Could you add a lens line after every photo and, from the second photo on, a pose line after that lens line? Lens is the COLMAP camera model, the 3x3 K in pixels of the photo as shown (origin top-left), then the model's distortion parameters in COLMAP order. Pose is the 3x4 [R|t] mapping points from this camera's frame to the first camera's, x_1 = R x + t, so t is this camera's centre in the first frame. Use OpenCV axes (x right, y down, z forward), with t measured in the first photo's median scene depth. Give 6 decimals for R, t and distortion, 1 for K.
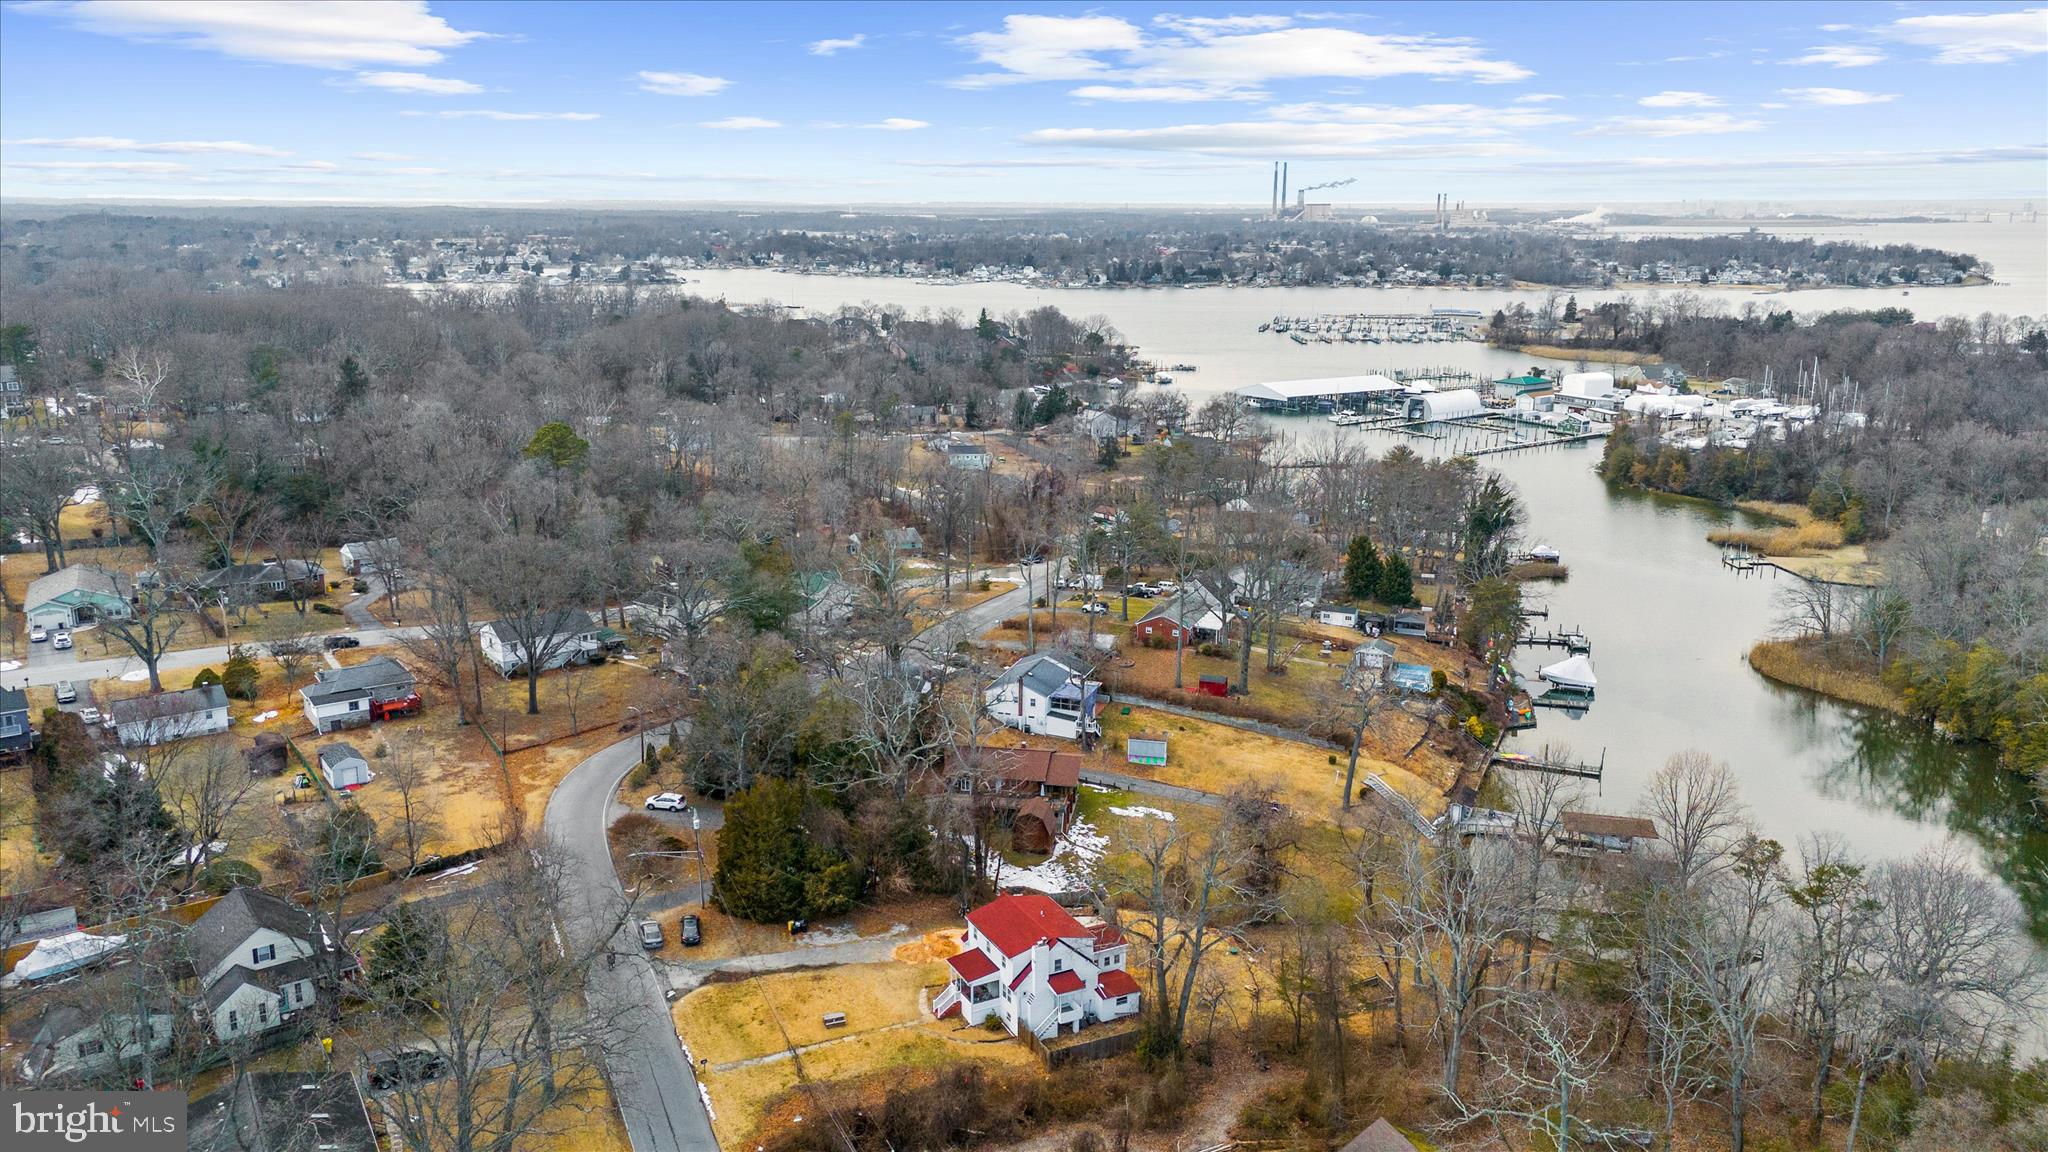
lens RADIAL K [[1516.2, 0, 1024.0], [0, 1516.2, 576.0], [0, 0, 1]] dist [0.081374, -0.092992]
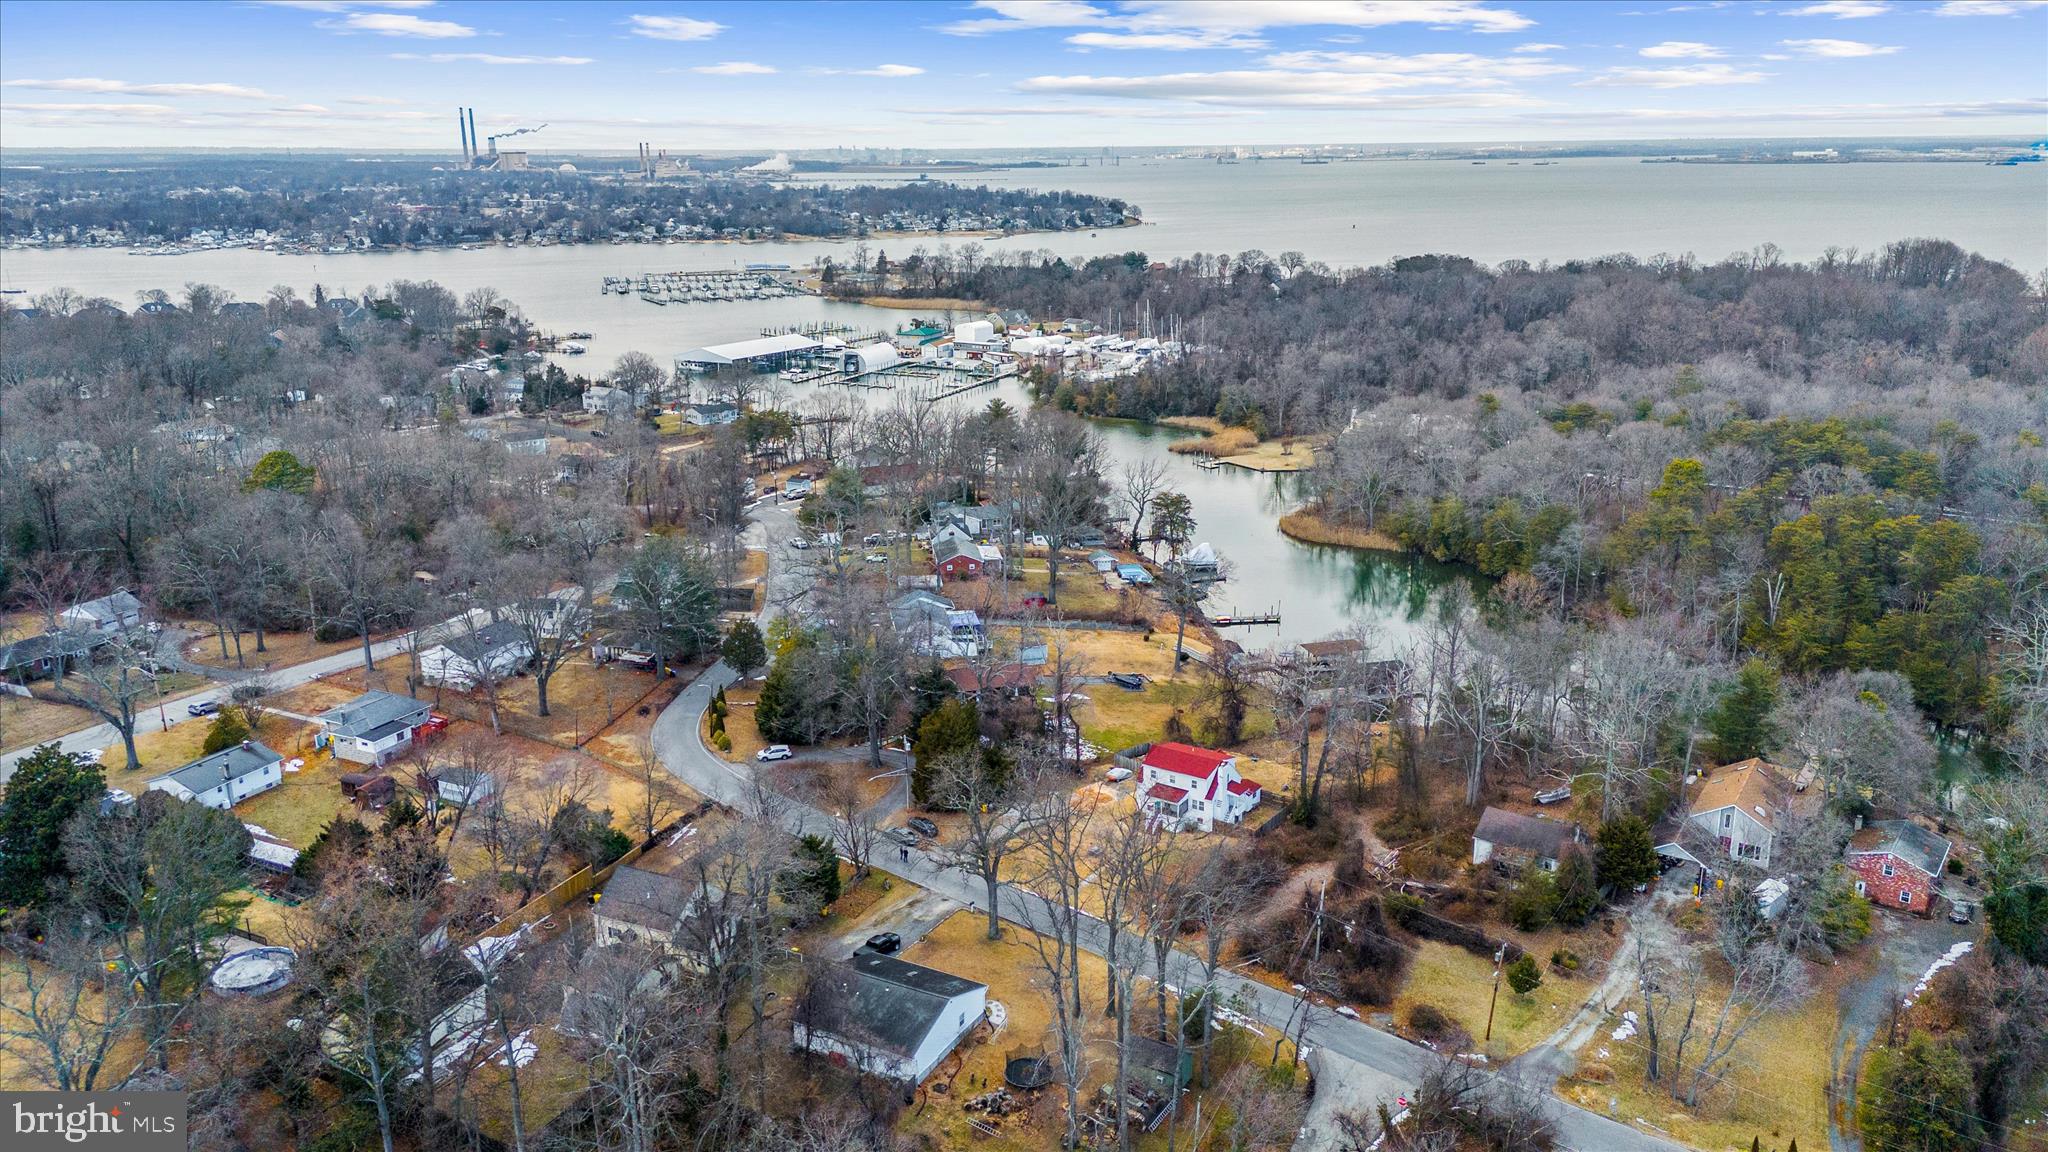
lens RADIAL K [[1477.6, 0, 1024.0], [0, 1477.6, 576.0], [0, 0, 1]] dist [0.143047, -0.221148]
pose [[0.871100, -0.145570, 0.469035, -0.179922], [0.127429, 0.989347, 0.070389, -0.014412], [-0.474285, -0.001547, 0.880370, -0.037894]]
